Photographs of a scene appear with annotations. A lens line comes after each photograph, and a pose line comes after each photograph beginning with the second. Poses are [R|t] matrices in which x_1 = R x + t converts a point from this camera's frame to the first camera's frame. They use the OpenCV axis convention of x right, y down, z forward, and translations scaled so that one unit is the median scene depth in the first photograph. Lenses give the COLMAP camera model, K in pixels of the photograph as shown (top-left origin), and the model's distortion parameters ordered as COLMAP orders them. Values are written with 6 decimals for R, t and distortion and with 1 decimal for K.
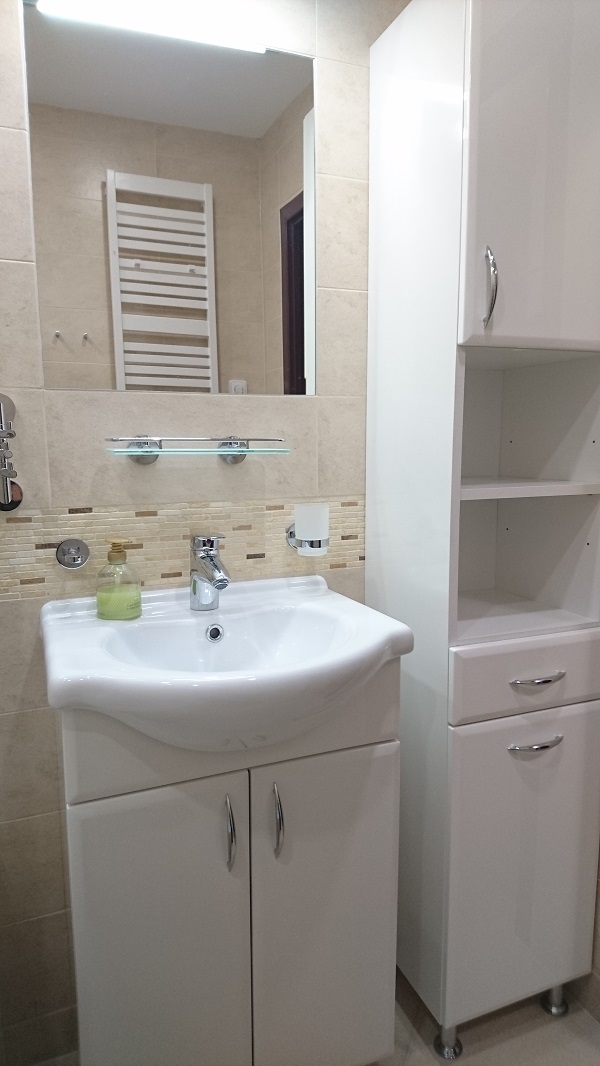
lens RADIAL K [[657.9, 0, 297.6], [0, 657.9, 528.5], [0, 0, 1]] dist [0.104638, -0.136100]
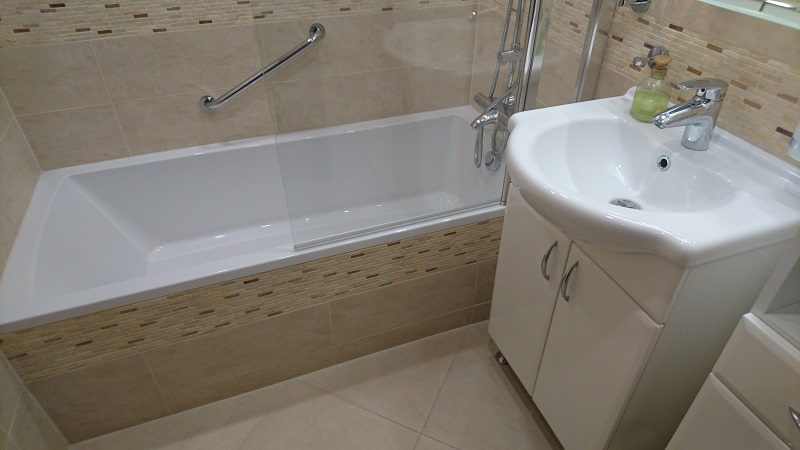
lens RADIAL K [[493.7, 0, 400.0], [0, 493.7, 225.0], [0, 0, 1]] dist [0.104638, -0.136100]
pose [[-0.032217, 0.608191, -0.793137, 0.685930], [-0.135477, 0.783568, 0.606356, -0.244121], [0.990257, 0.126987, 0.057152, 0.470245]]
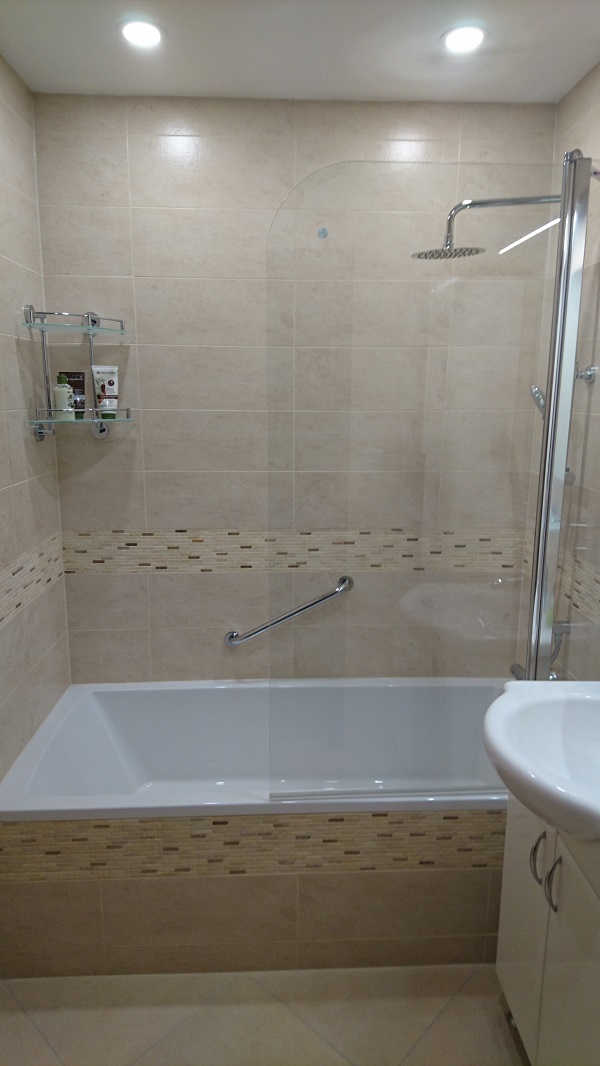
lens RADIAL K [[651.3, 0, 306.3], [0, 651.3, 530.1], [0, 0, 1]] dist [0.104936, -0.127820]
pose [[-0.335803, 0.196730, -0.921159, 0.999800], [-0.129086, 0.959107, 0.251893, -0.397118], [0.933045, 0.203495, -0.296676, 0.681562]]
